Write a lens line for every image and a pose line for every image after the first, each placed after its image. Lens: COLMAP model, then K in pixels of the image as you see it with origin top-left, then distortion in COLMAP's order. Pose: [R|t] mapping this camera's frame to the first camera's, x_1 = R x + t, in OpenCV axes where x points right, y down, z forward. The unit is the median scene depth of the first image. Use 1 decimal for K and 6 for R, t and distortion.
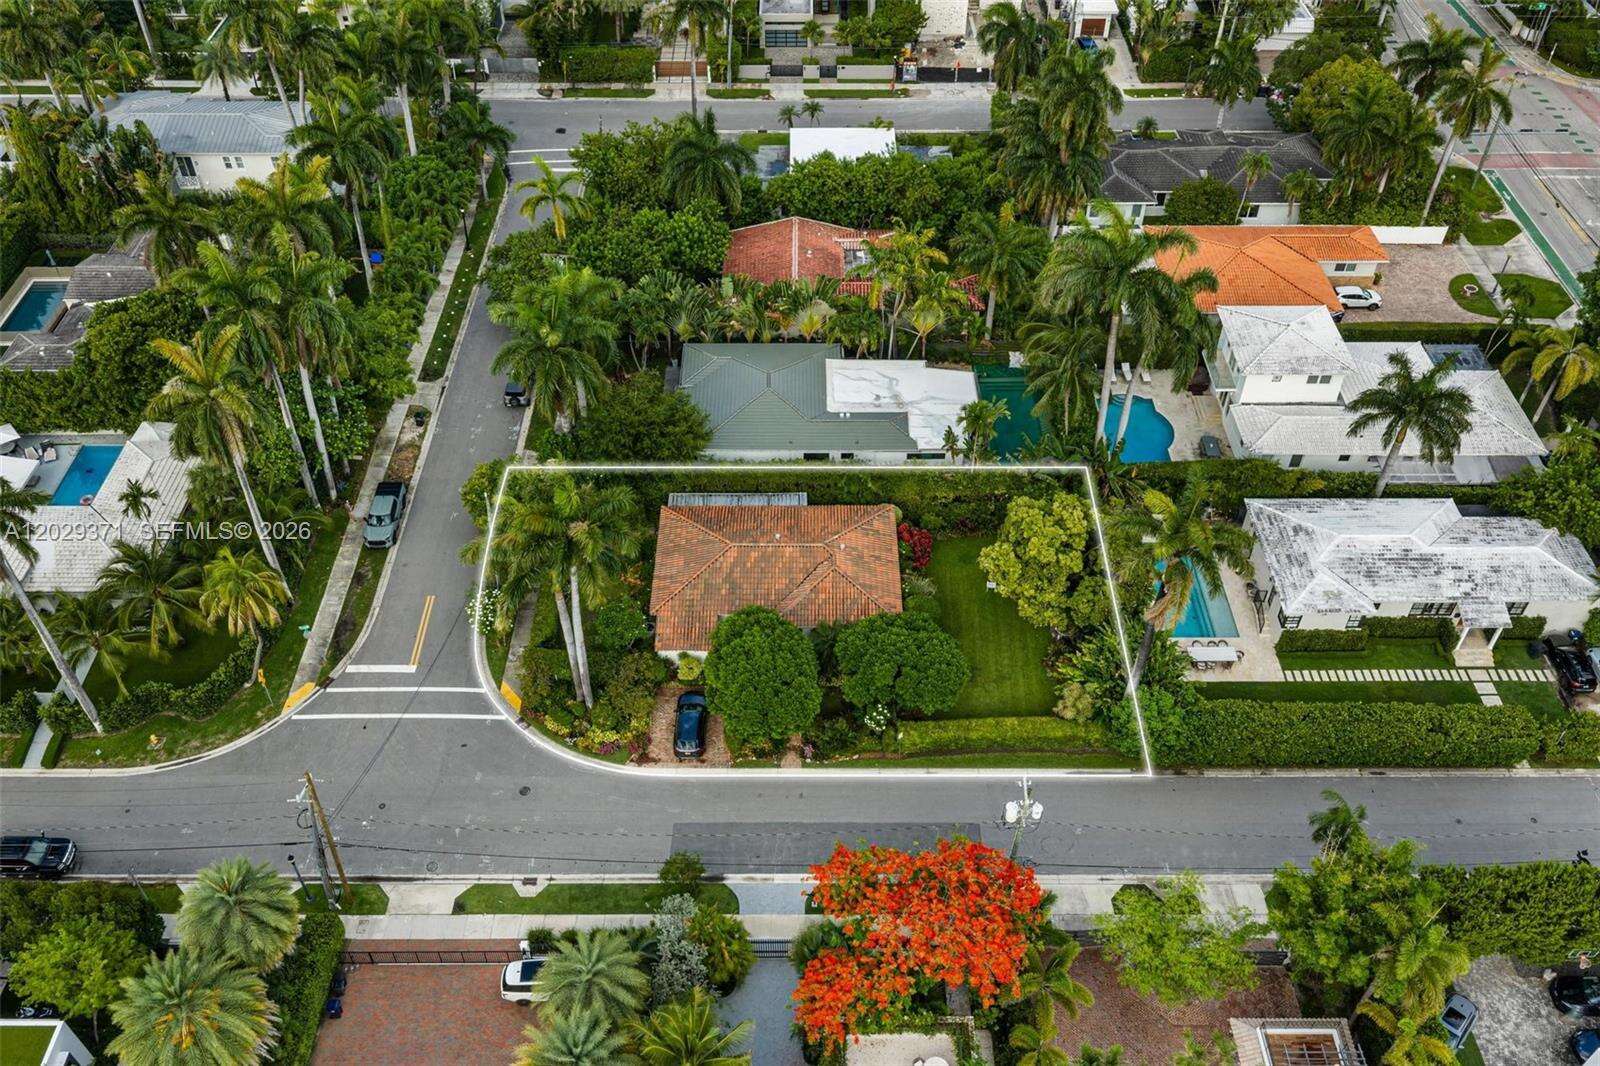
lens RADIAL K [[1325.8, 0, 800.5], [0, 1325.8, 539.2], [0, 0, 1]] dist [0.017827, -0.029105]
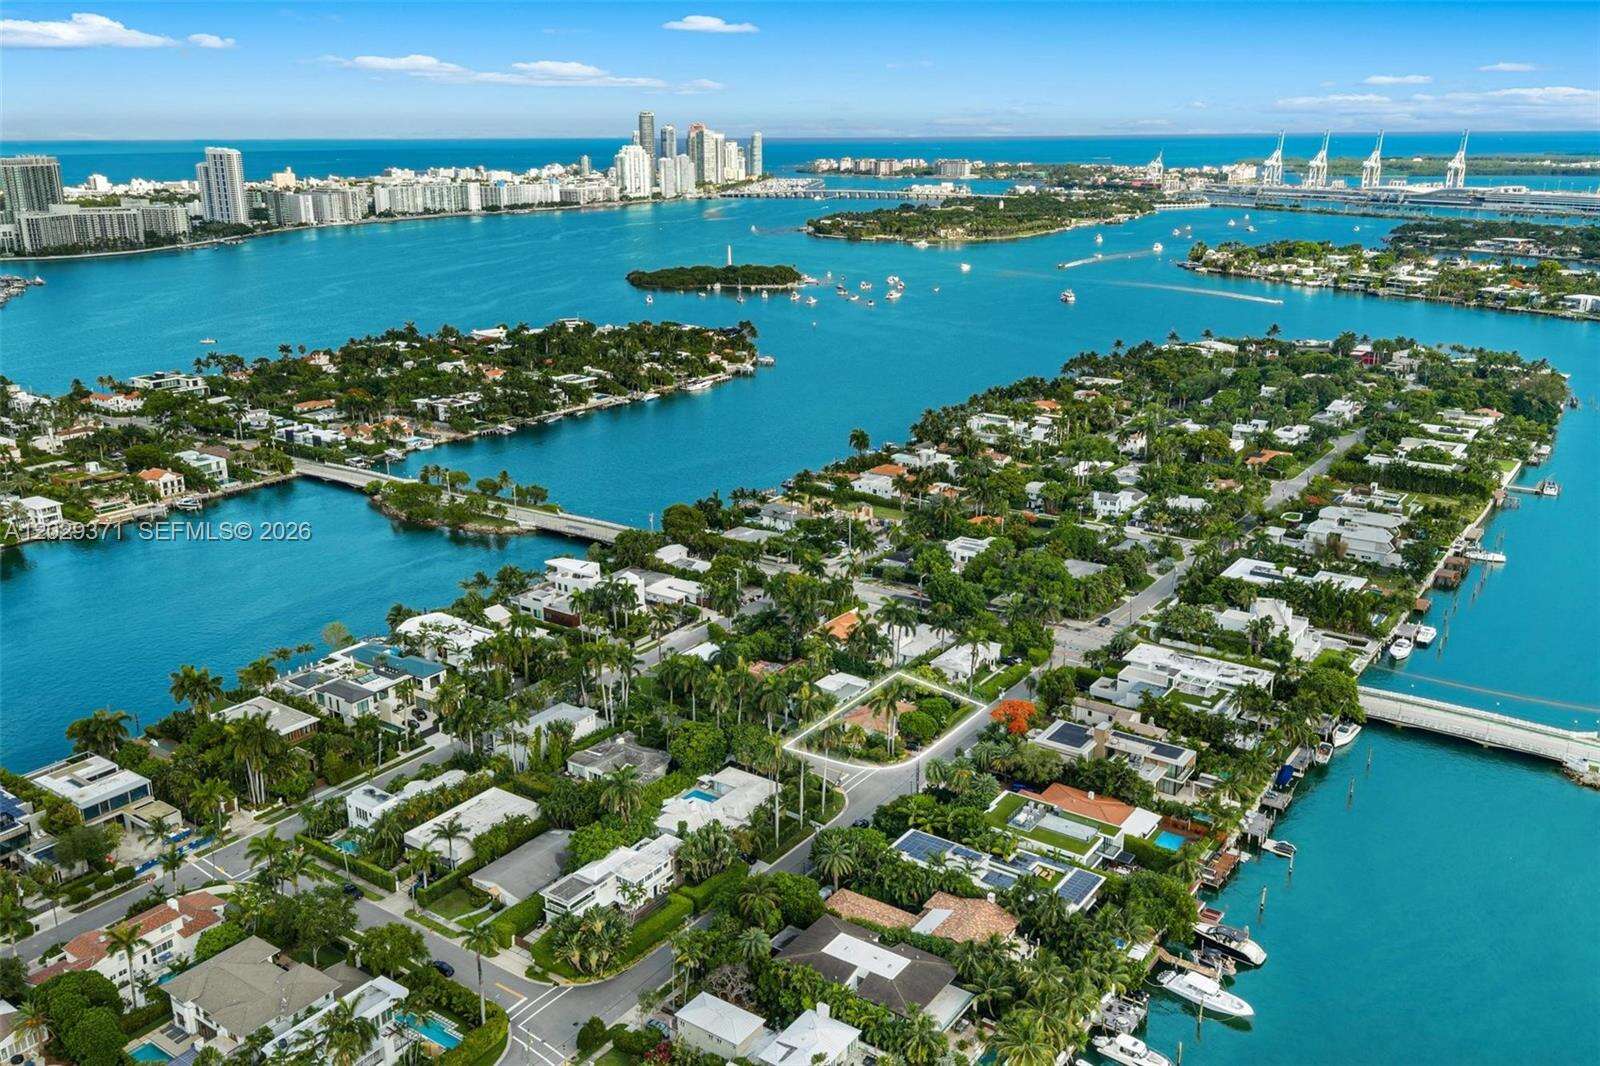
lens RADIAL K [[1325.8, 0, 800.5], [0, 1325.8, 539.2], [0, 0, 1]] dist [0.017827, -0.029105]
pose [[0.572981, -0.241360, 0.783223, -2.812360], [0.569409, 0.804575, -0.168622, 0.116773], [-0.589463, 0.542591, 0.598438, -1.220166]]
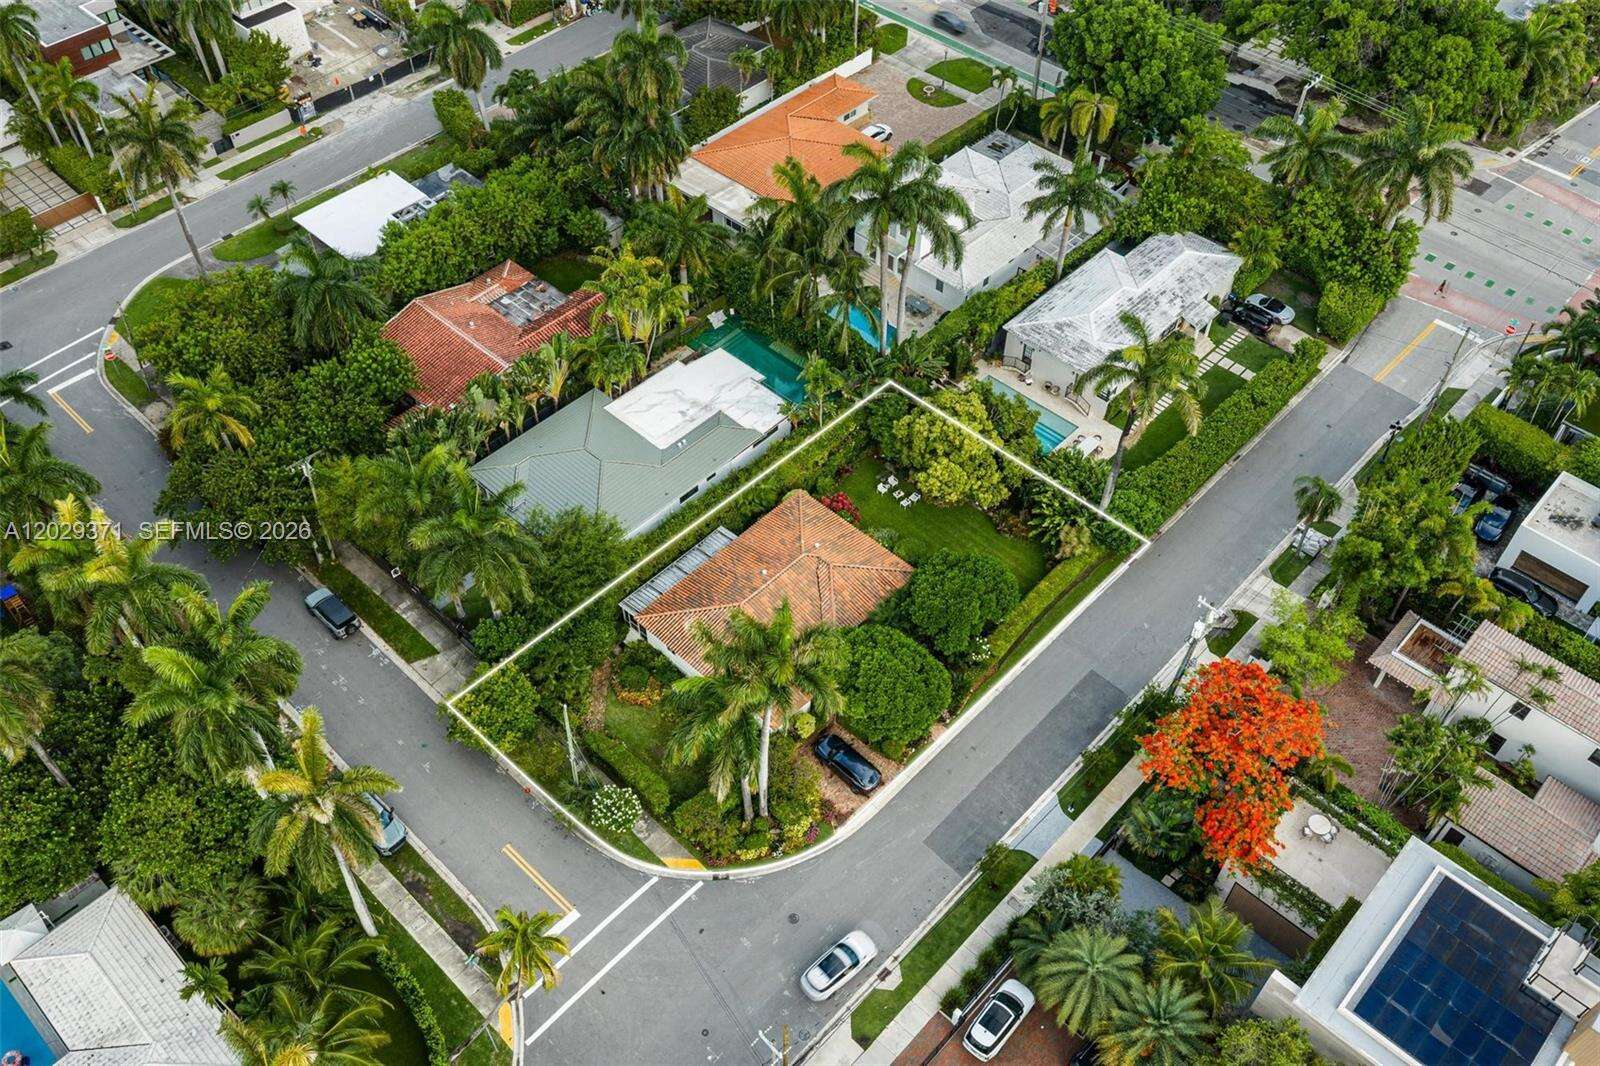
lens RADIAL K [[1325.8, 0, 800.5], [0, 1325.8, 539.2], [0, 0, 1]] dist [0.017827, -0.029105]
pose [[0.688722, -0.544984, 0.478179, -0.484219], [0.501615, 0.834377, 0.228470, -0.248721], [-0.523493, 0.082509, 0.848025, 0.128162]]
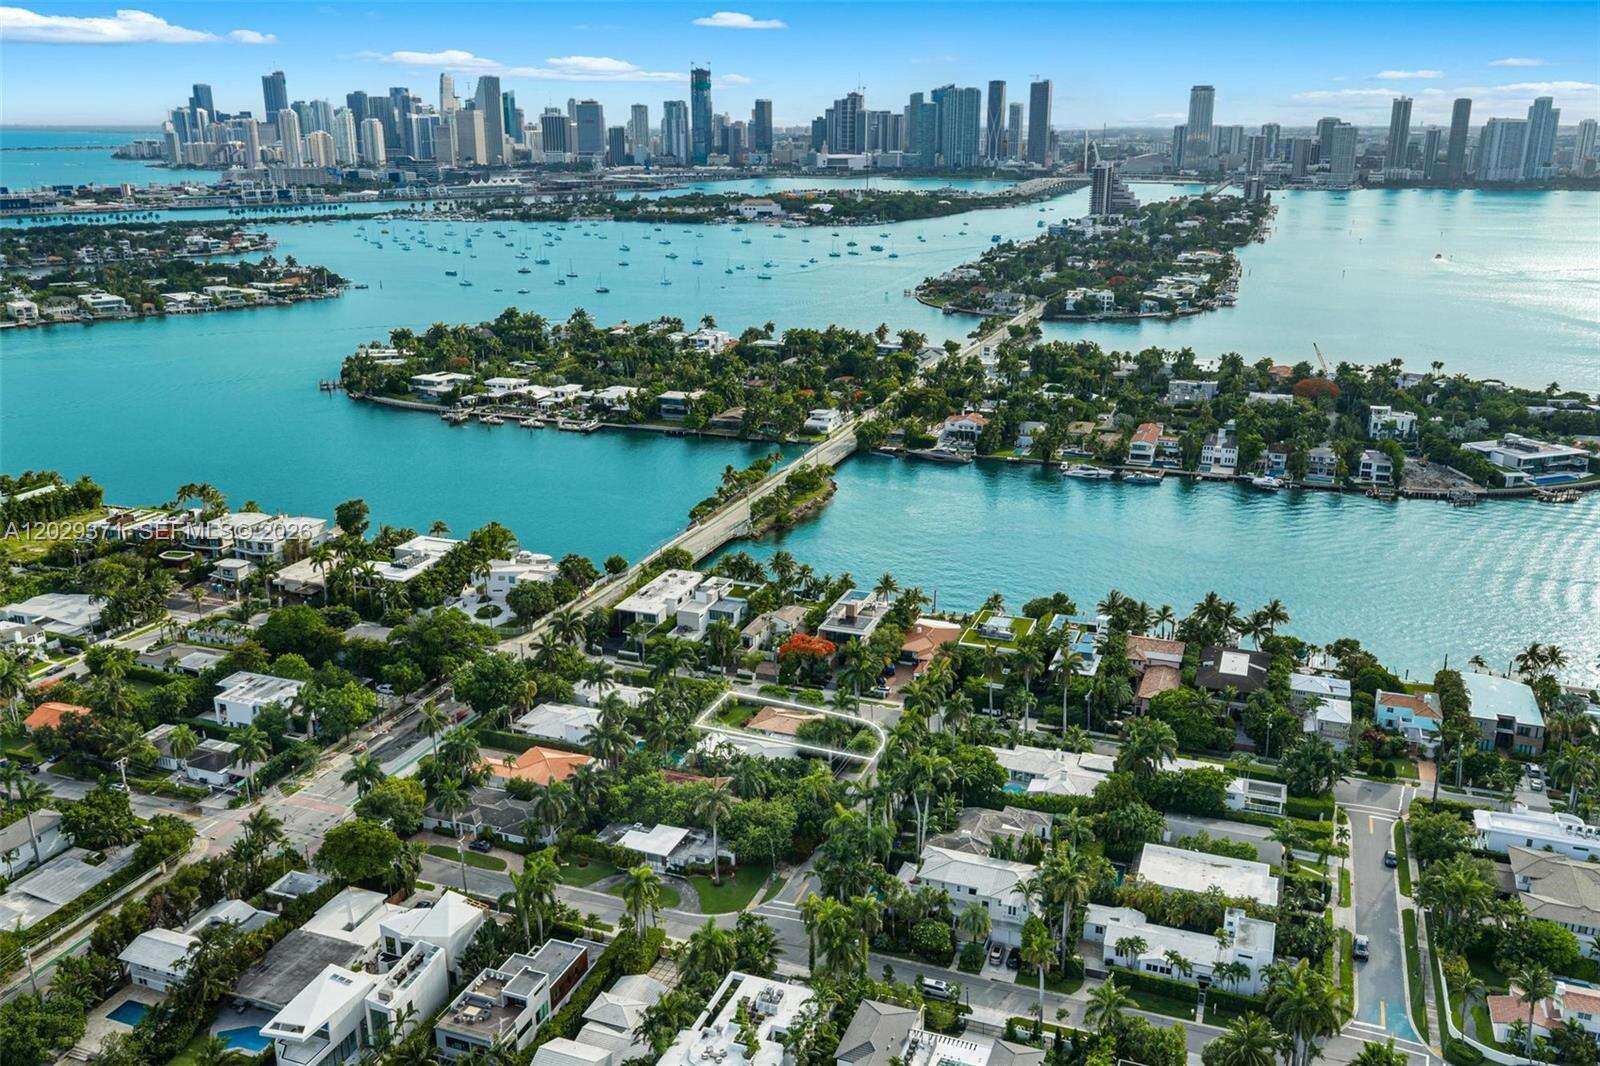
lens RADIAL K [[1325.8, 0, 800.5], [0, 1325.8, 539.2], [0, 0, 1]] dist [0.017827, -0.029105]
pose [[-0.936373, -0.104160, 0.335196, -1.125867], [0.244742, 0.490787, 0.836200, -3.024066], [-0.251608, 0.865031, -0.434067, 2.088266]]
